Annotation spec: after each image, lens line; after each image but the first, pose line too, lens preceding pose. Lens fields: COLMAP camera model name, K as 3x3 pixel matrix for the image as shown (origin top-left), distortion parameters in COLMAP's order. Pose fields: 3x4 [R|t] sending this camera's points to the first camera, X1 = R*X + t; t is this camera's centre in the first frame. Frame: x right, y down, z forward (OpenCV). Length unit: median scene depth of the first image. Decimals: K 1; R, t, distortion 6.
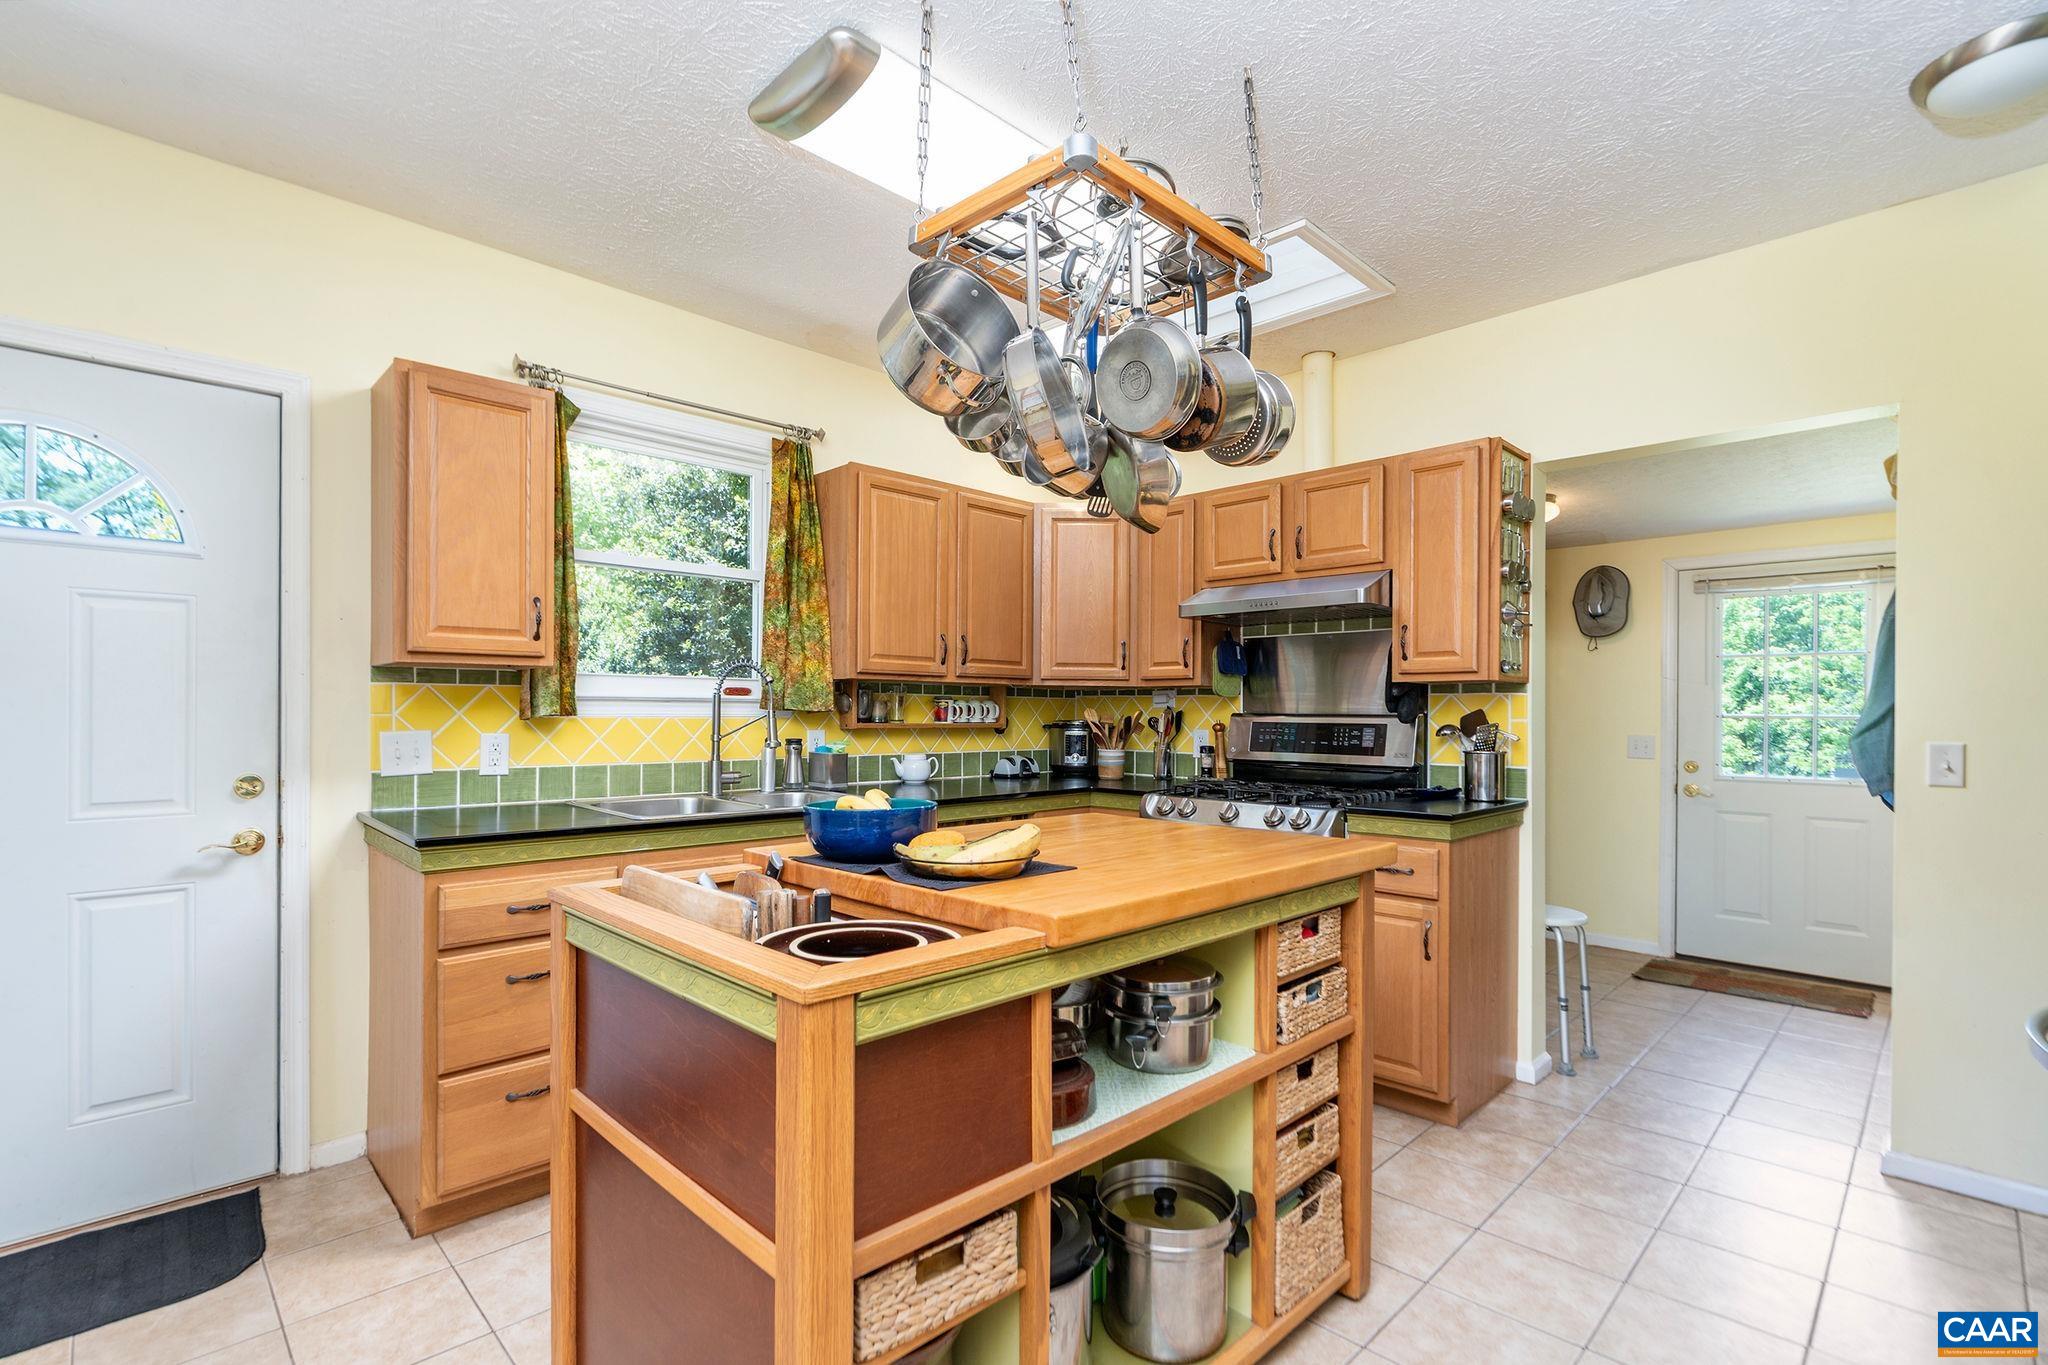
lens RADIAL K [[945.9, 0, 1053.0], [0, 945.9, 715.4], [0, 0, 1]] dist [0.001868, 0.000561]
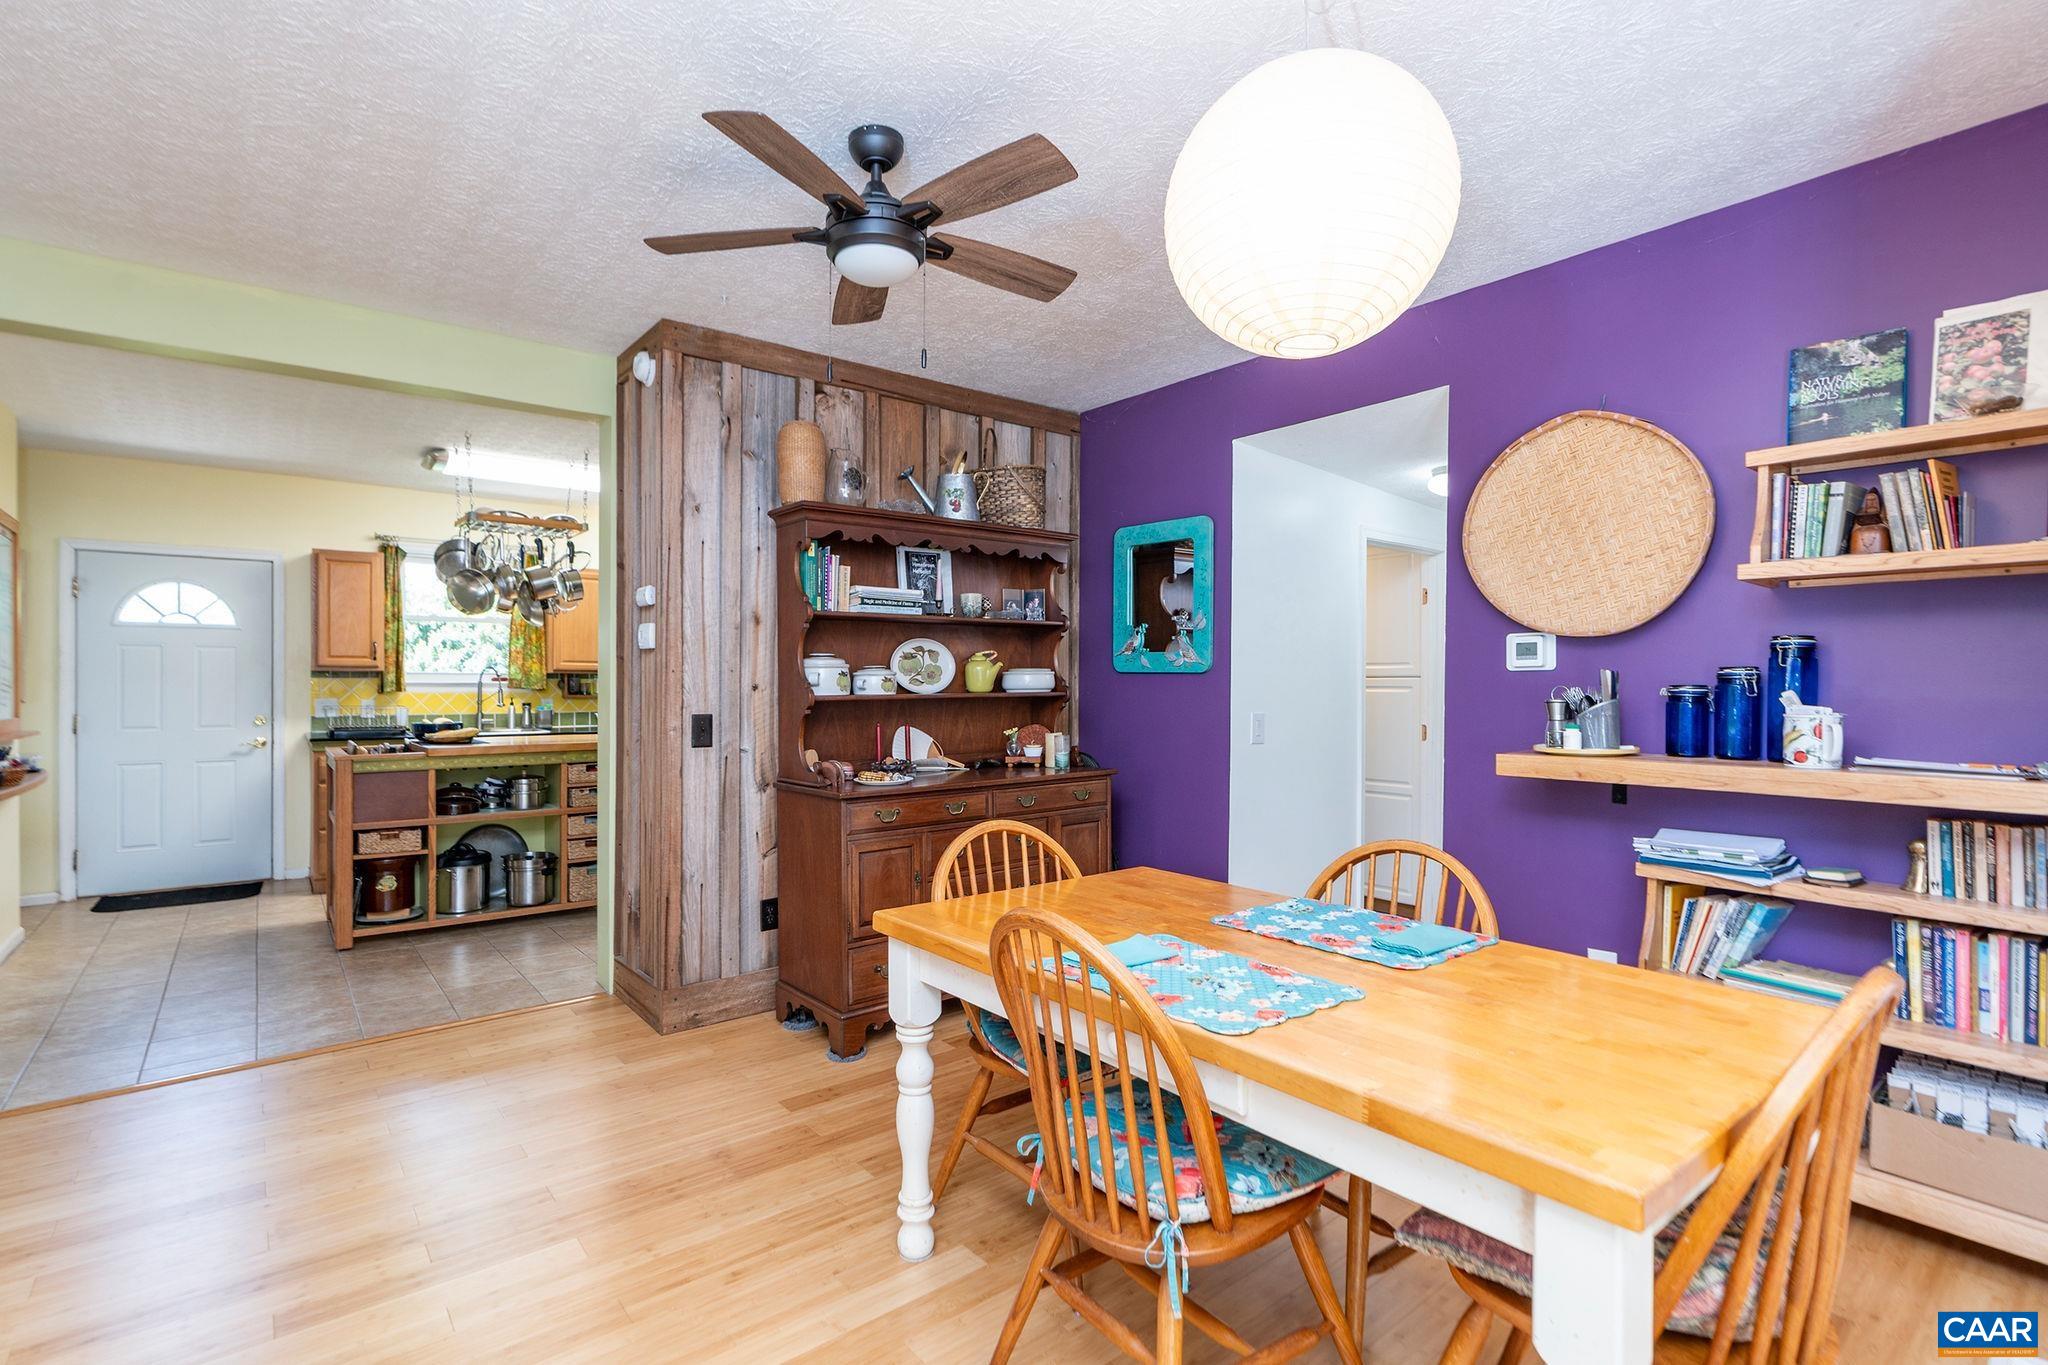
lens RADIAL K [[945.9, 0, 1018.5], [0, 945.9, 688.1], [0, 0, 1]] dist [0.001868, 0.000561]
pose [[0.994185, 0.001200, -0.107682, 1.173022], [-0.001251, 0.999999, -0.000406, -0.009124], [0.107681, 0.000538, 0.994185, -1.053823]]
